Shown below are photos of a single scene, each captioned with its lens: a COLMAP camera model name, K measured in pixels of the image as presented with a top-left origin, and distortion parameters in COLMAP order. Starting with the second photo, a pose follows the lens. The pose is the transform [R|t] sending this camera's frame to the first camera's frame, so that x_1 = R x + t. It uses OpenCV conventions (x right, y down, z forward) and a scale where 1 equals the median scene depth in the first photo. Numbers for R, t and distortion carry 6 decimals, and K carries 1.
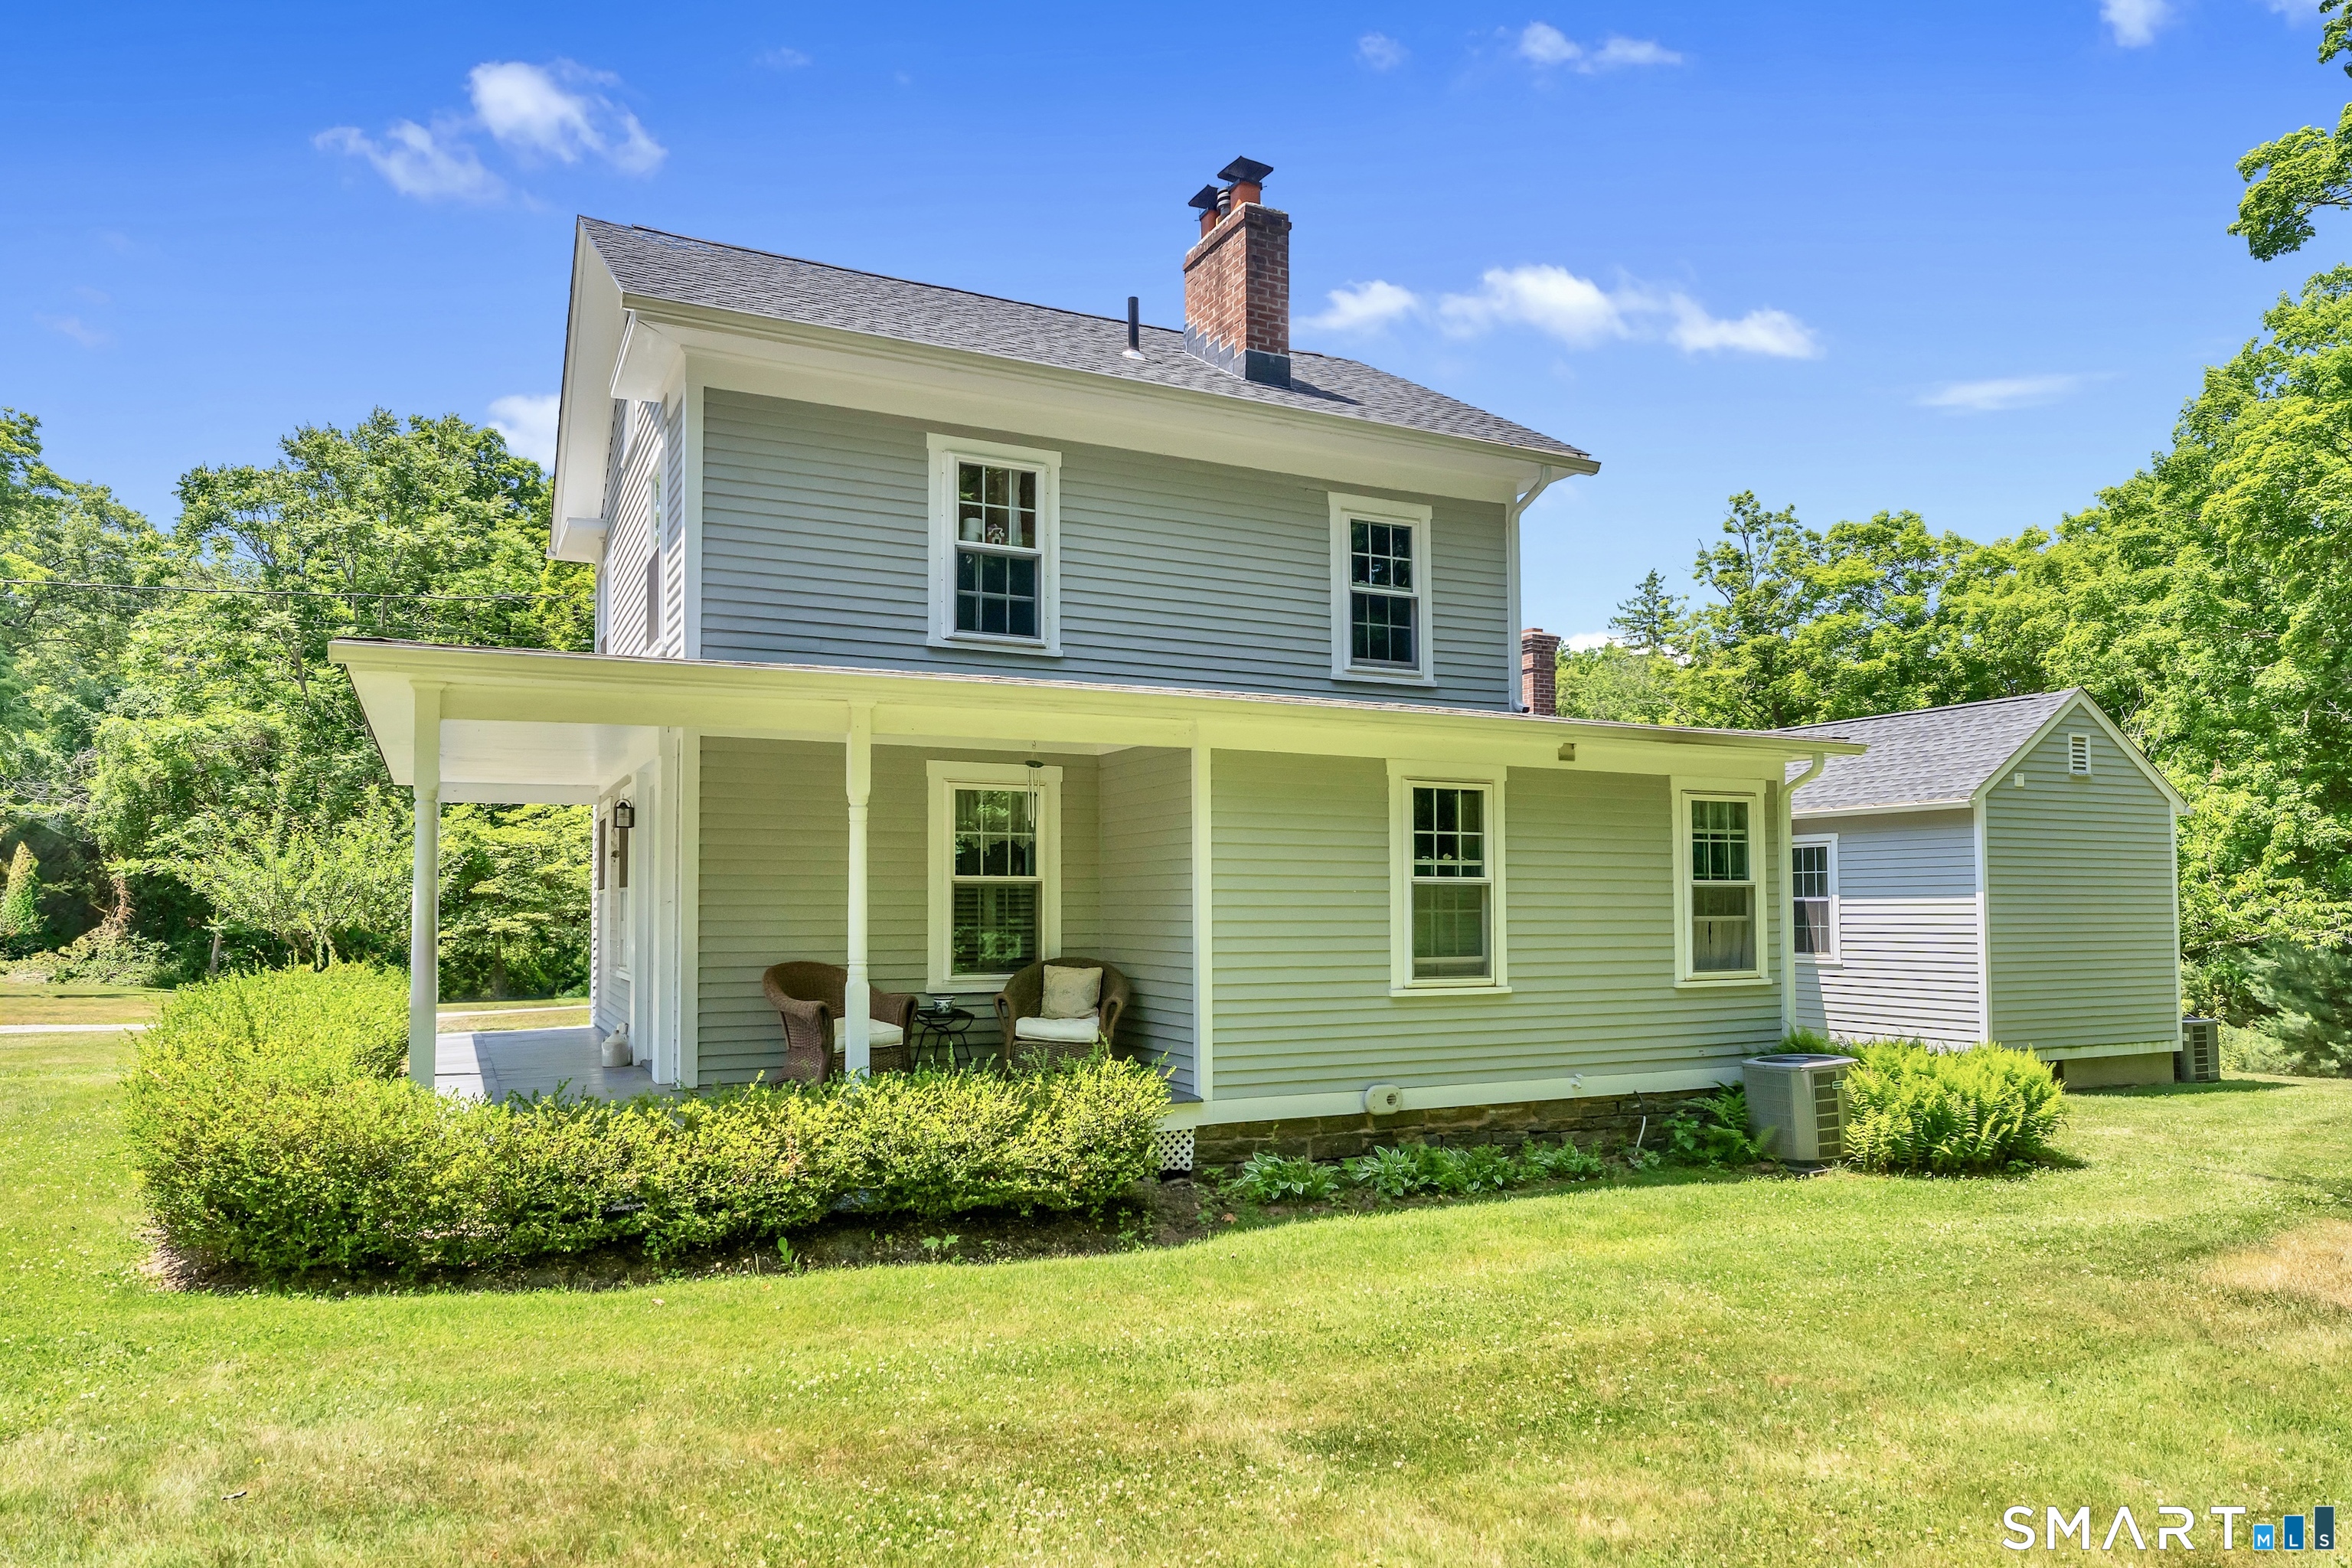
lens RADIAL K [[1457.1, 0, 1176.0], [0, 1457.1, 784.0], [0, 0, 1]] dist [-0.001427, 0.001381]
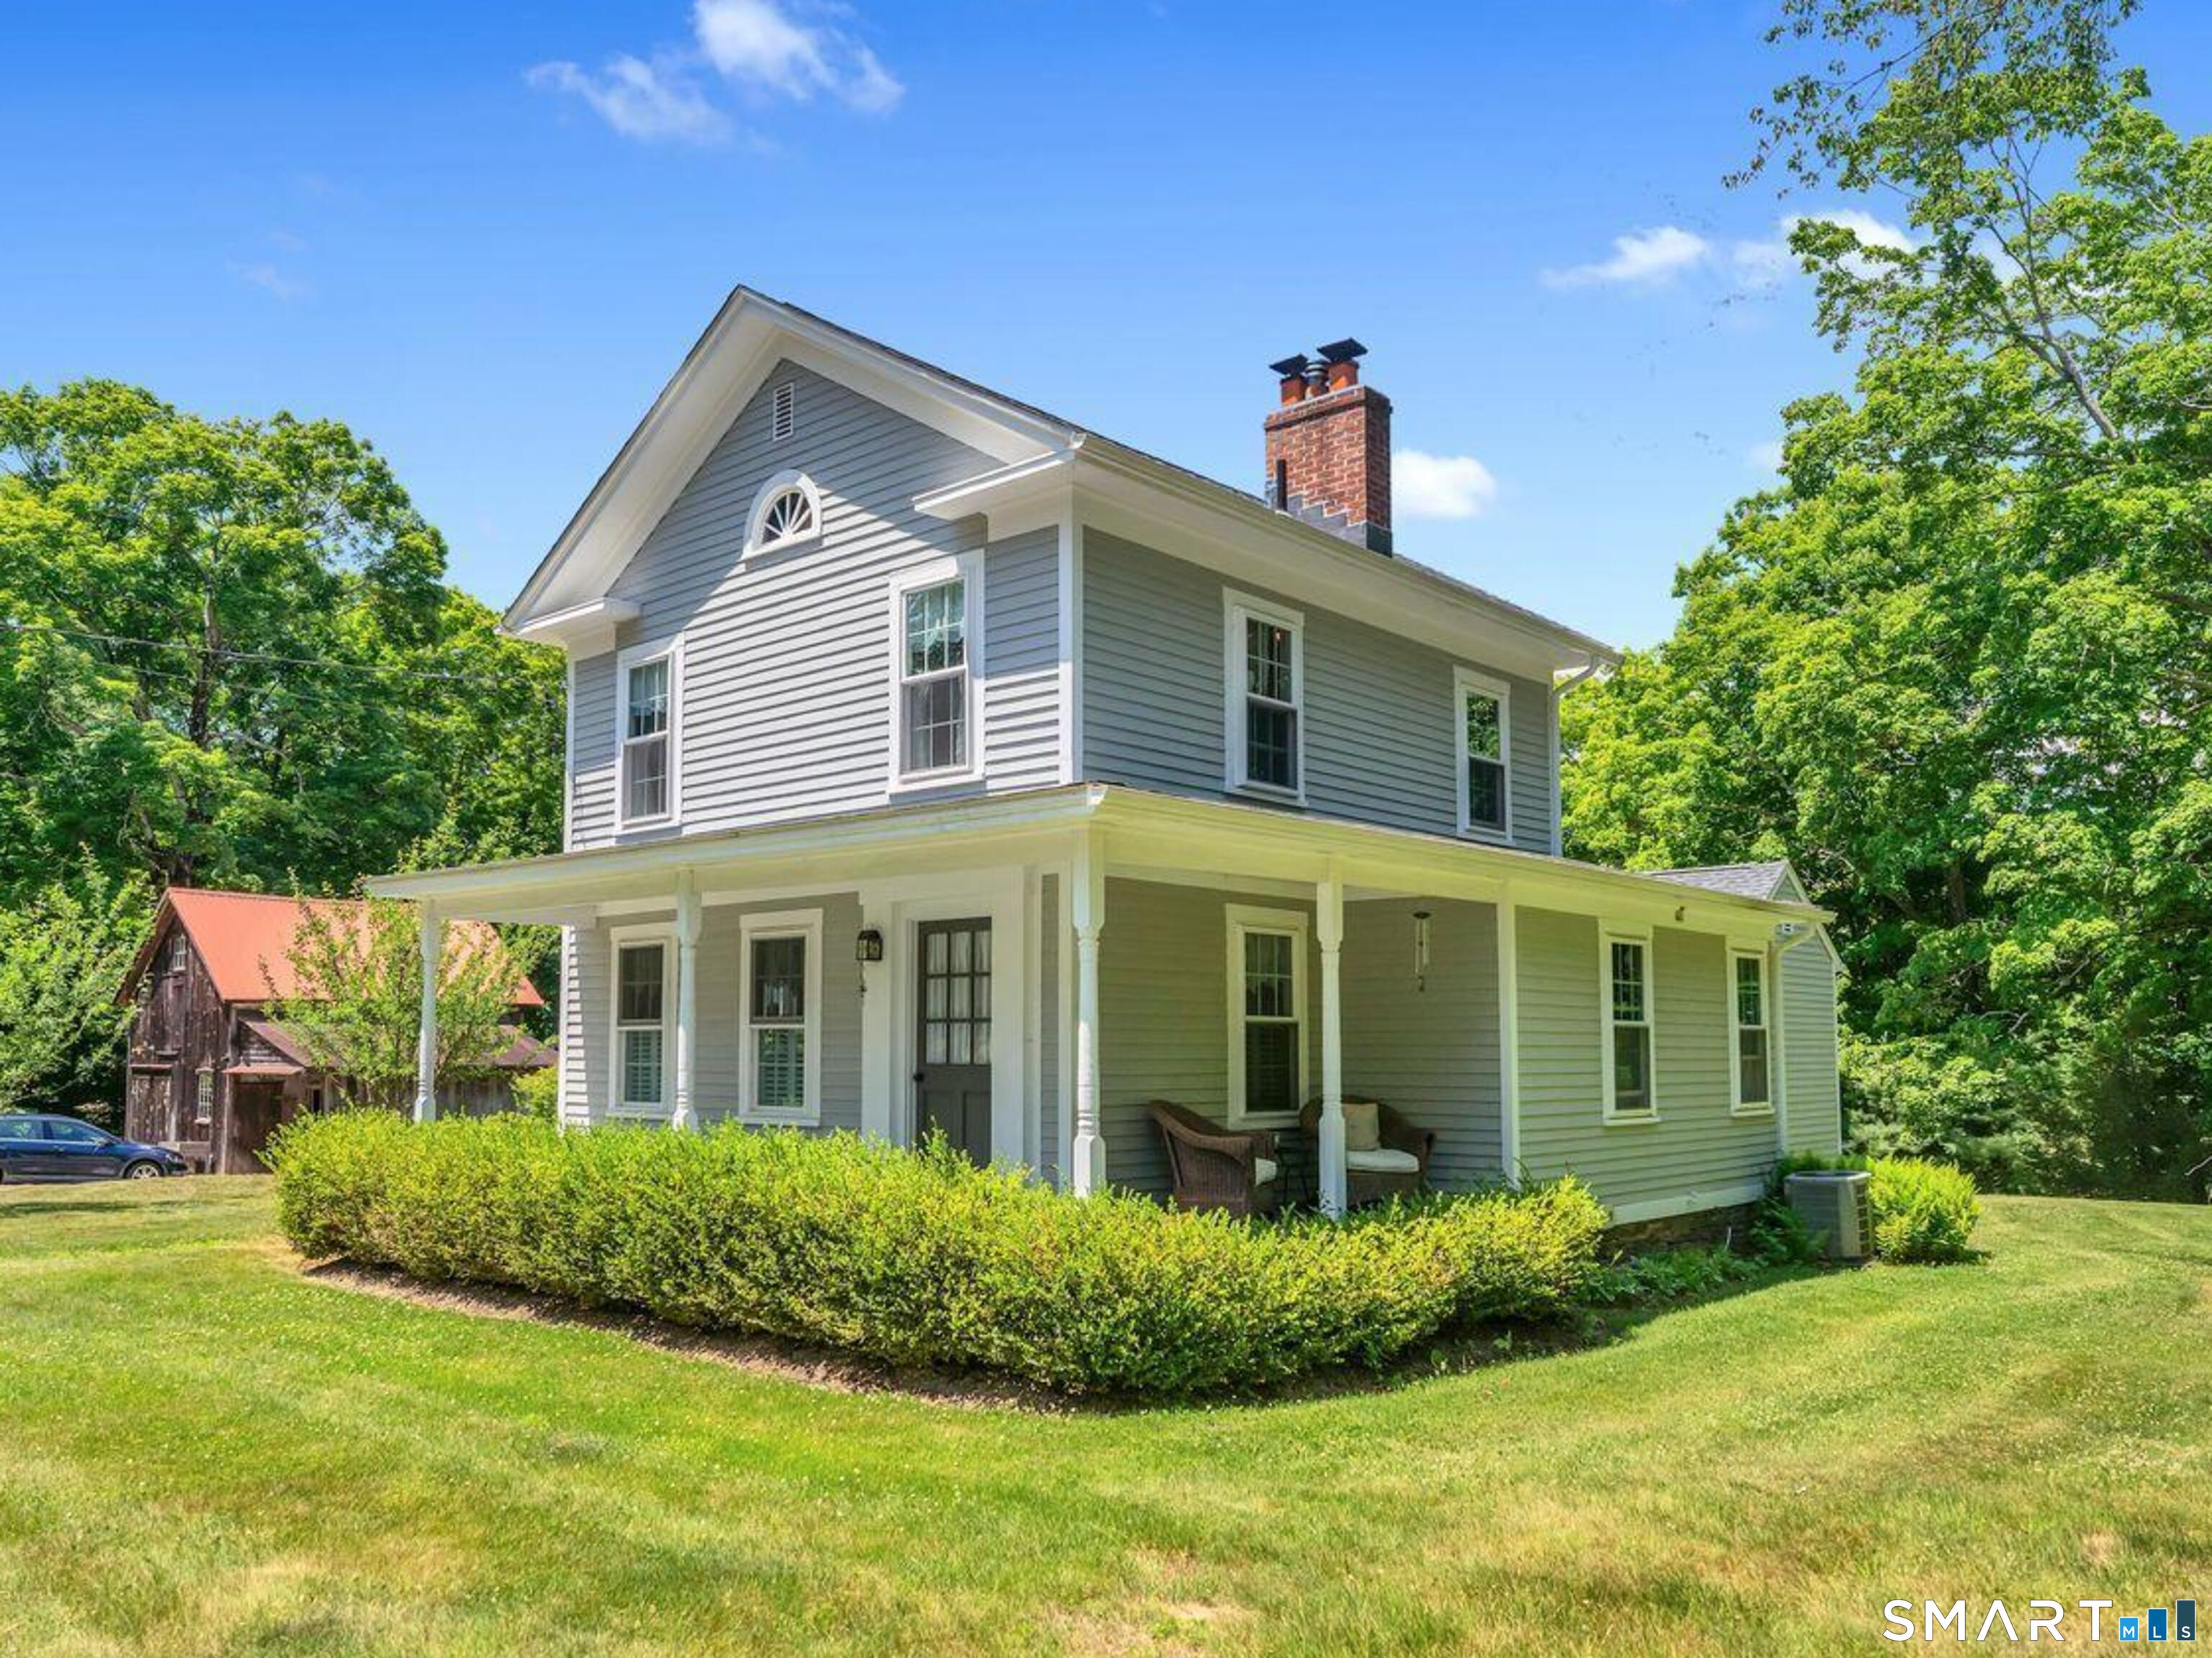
lens RADIAL K [[1683.2, 0, 1106.0], [0, 1683.2, 829.0], [0, 0, 1]] dist [0.004265, -0.000259]
pose [[0.920053, 0.052870, 0.388211, -0.702912], [-0.036249, 0.998090, -0.050018, -0.005631], [-0.390114, 0.031947, 0.920212, -0.063390]]
